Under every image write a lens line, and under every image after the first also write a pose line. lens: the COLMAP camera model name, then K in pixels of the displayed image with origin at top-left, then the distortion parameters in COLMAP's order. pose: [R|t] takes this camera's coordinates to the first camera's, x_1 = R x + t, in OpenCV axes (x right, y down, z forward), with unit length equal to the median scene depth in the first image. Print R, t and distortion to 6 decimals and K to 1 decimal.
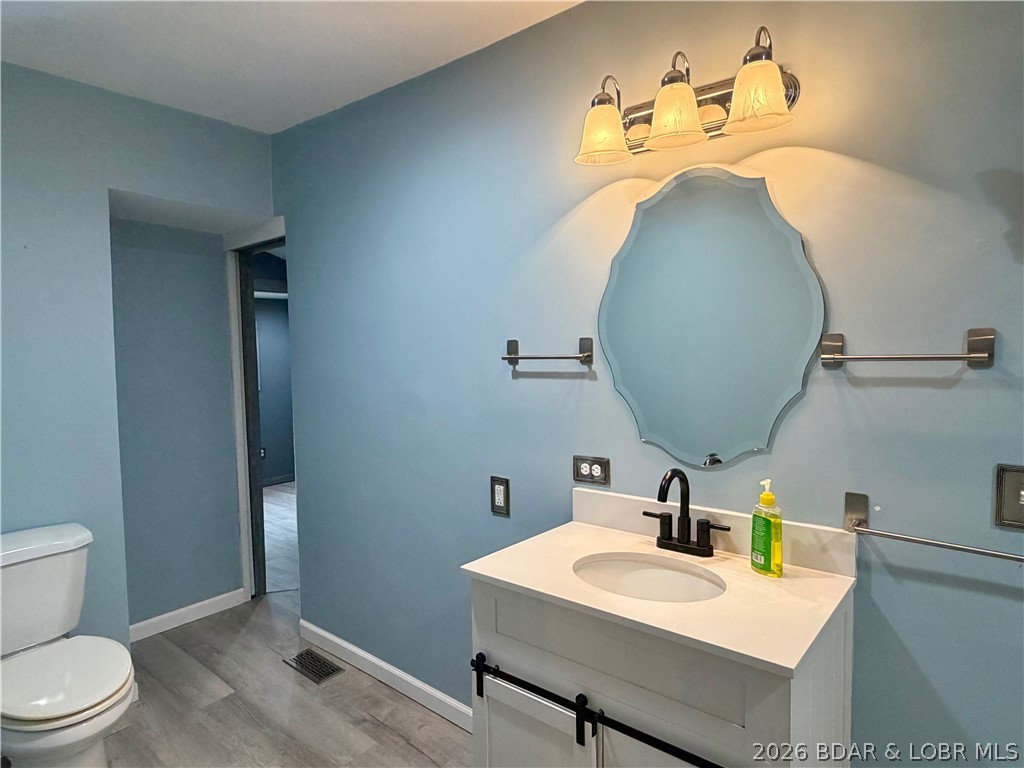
lens RADIAL K [[599.3, 0, 506.6], [0, 599.3, 384.9], [0, 0, 1]] dist [0.000054, 0.000959]
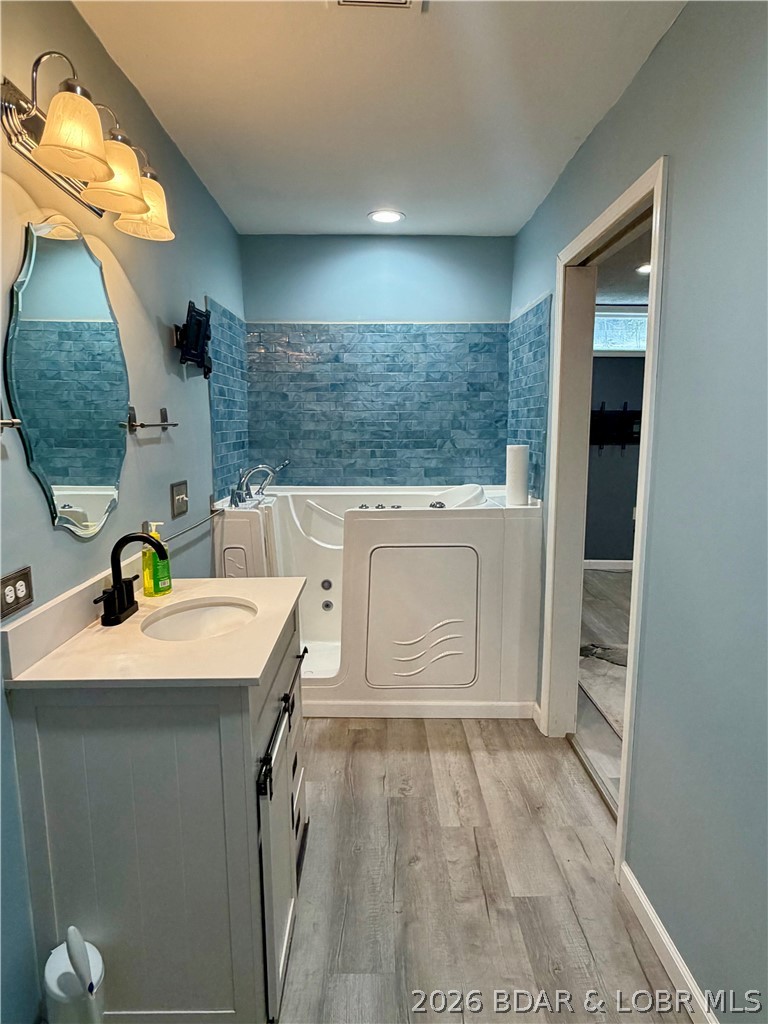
lens RADIAL K [[599.3, 0, 384.0], [0, 599.3, 512.0], [0, 0, 1]] dist [0.000054, 0.000959]
pose [[-0.651247, -0.091486, 0.753331, -0.765753], [0.064368, 0.982469, 0.174958, -0.049001], [-0.756131, 0.162432, -0.633941, 1.313033]]
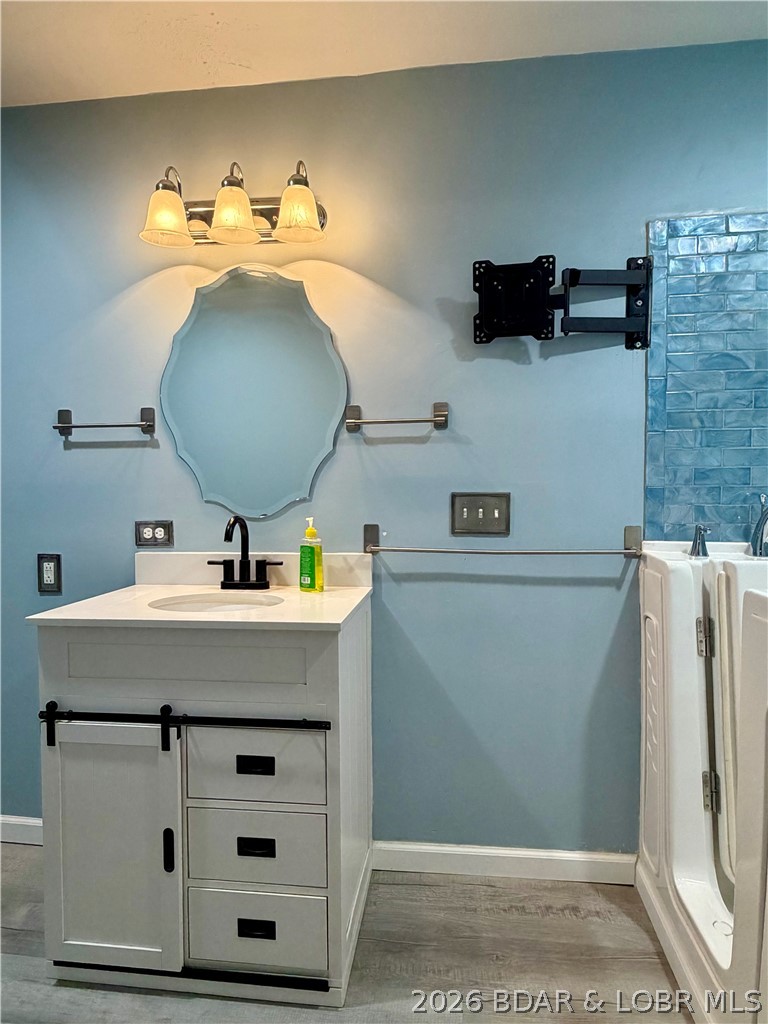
lens RADIAL K [[599.3, 0, 384.0], [0, 599.3, 512.0], [0, 0, 1]] dist [0.000054, 0.000959]
pose [[0.836385, -0.009383, 0.548063, -0.118445], [0.025320, 0.999448, -0.021529, 0.163640], [-0.547558, 0.031884, 0.836160, -0.131617]]
